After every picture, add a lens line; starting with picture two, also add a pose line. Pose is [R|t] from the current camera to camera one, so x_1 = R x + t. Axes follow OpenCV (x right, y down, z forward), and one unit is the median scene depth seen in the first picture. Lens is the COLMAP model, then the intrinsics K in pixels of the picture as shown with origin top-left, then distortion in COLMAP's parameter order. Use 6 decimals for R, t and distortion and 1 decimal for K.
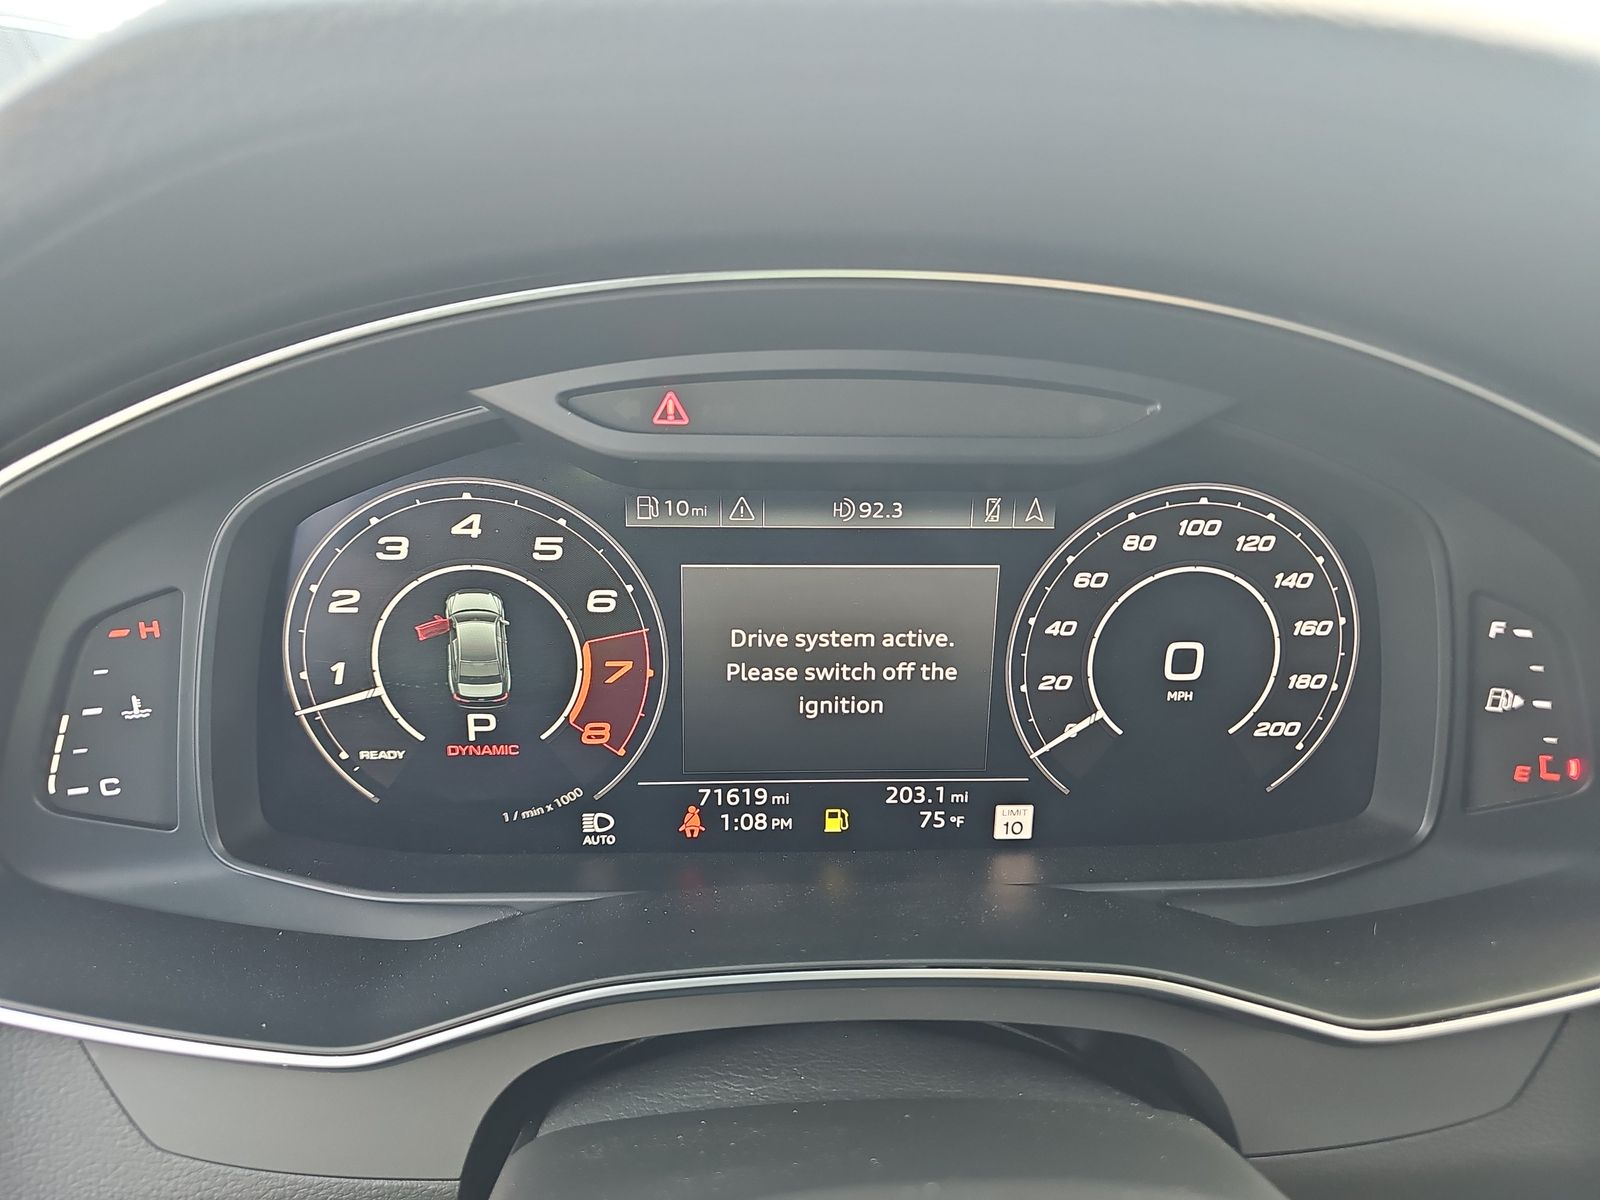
lens RADIAL K [[1076.0, 0, 788.8], [0, 1076.0, 609.9], [0, 0, 1]] dist [0.010084, -0.010337]
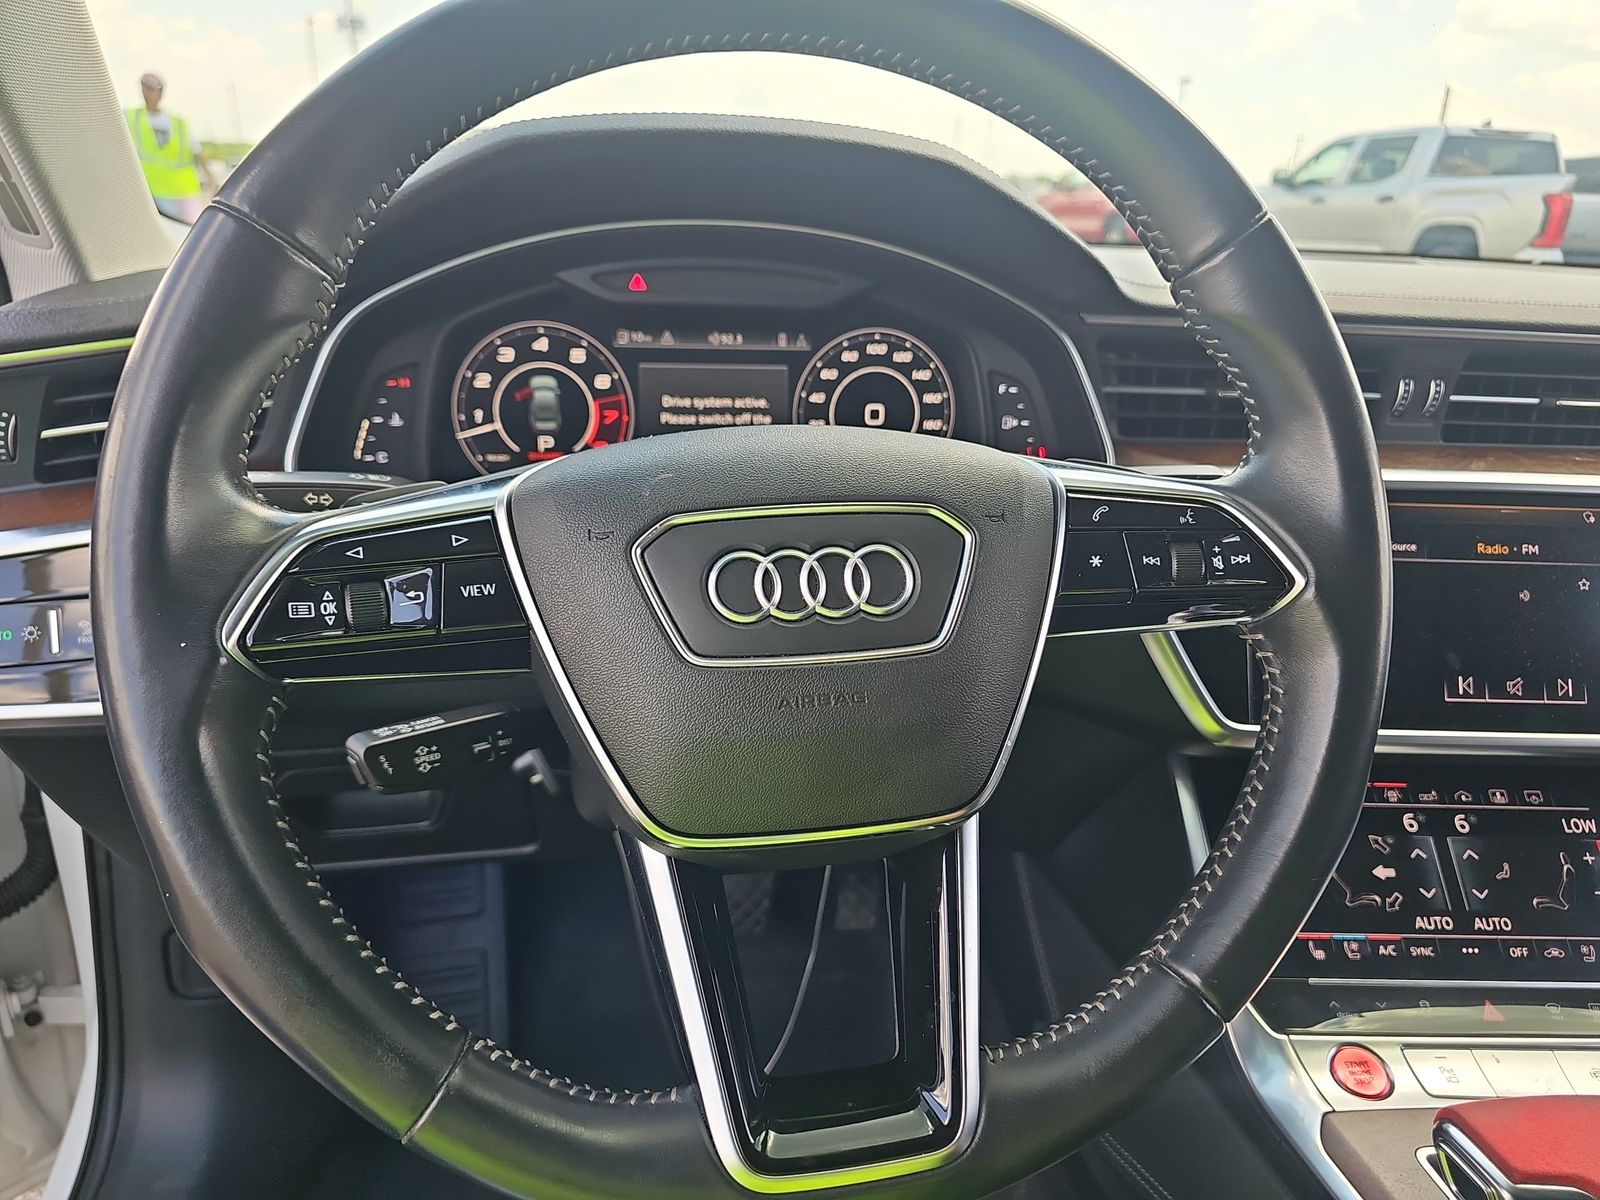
lens RADIAL K [[1076.0, 0, 802.4], [0, 1076.0, 613.9], [0, 0, 1]] dist [0.010084, -0.010337]
pose [[0.992524, -0.030689, 0.118127, -0.046027], [0.033632, 0.999170, -0.023002, 0.513126], [-0.117323, 0.026803, 0.992732, -1.160536]]
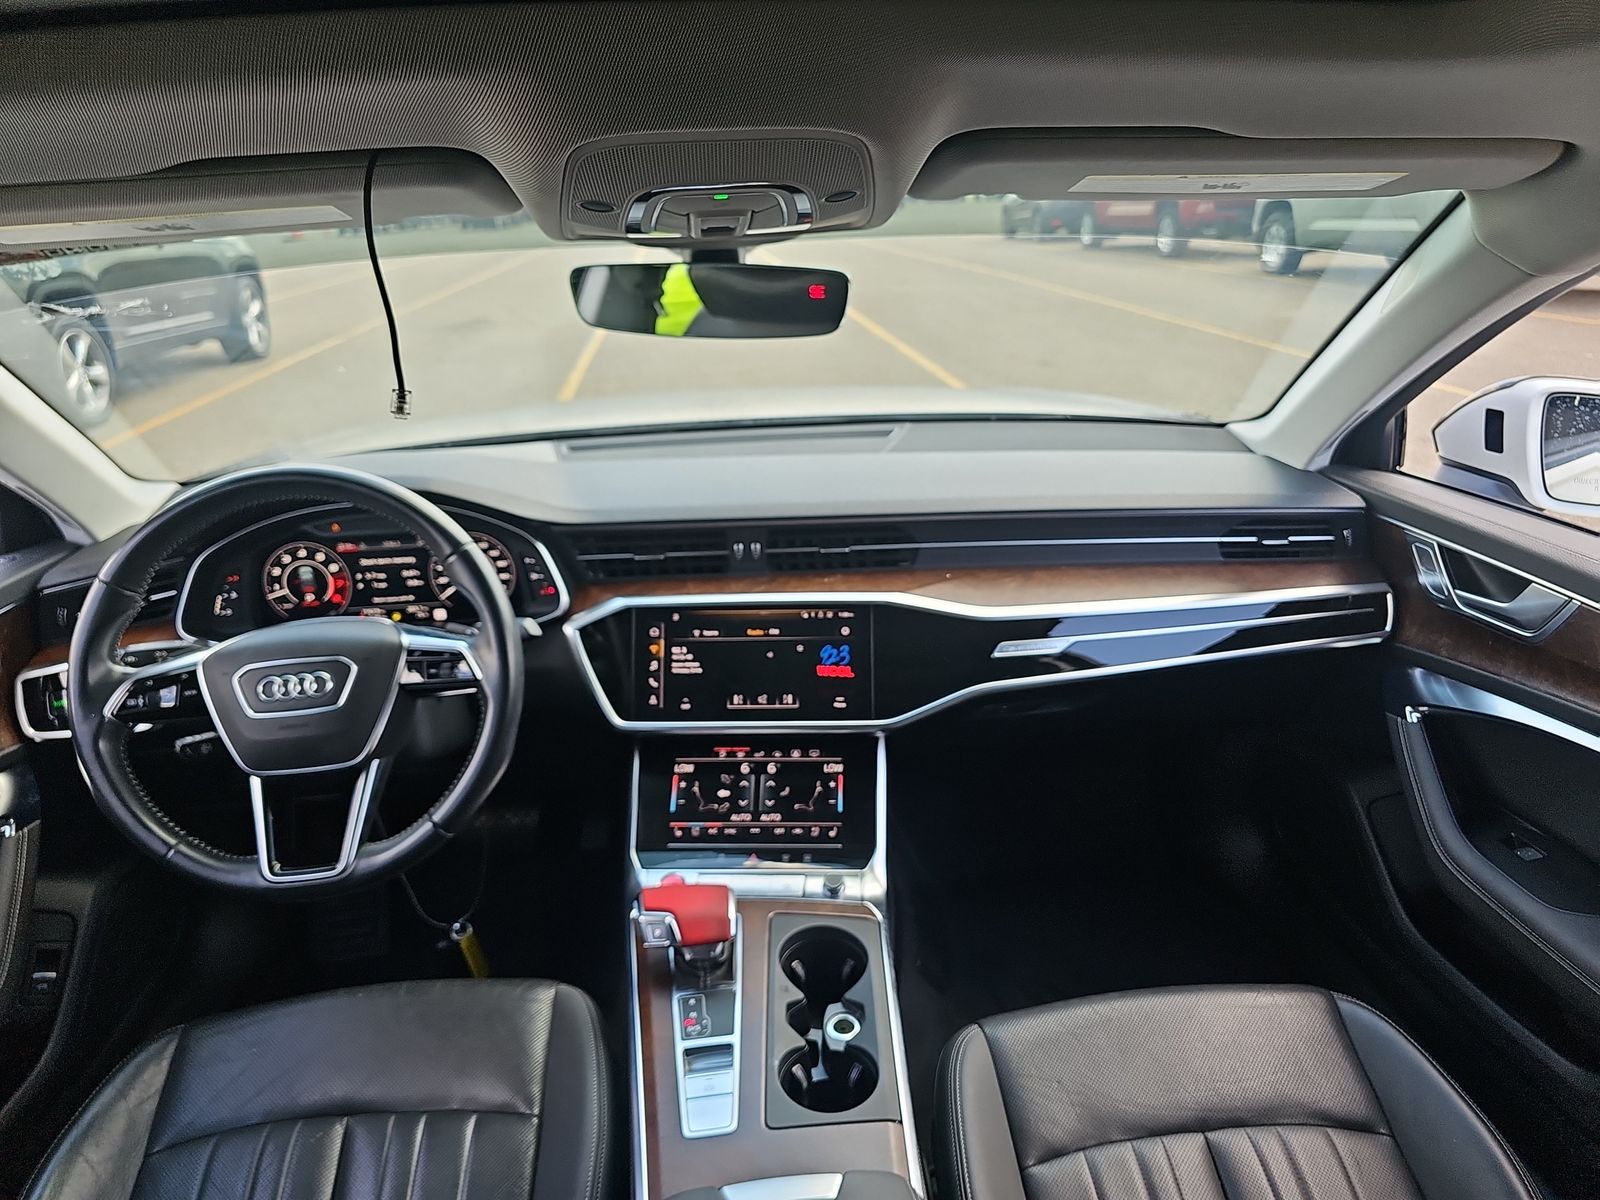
lens RADIAL K [[1076.0, 0, 814.8], [0, 1076.0, 586.7], [0, 0, 1]] dist [0.010084, -0.010337]
pose [[0.997357, -0.068448, 0.024372, 1.716152], [0.069321, 0.996907, -0.037018, 0.377062], [-0.021762, 0.038610, 0.999017, -3.549431]]
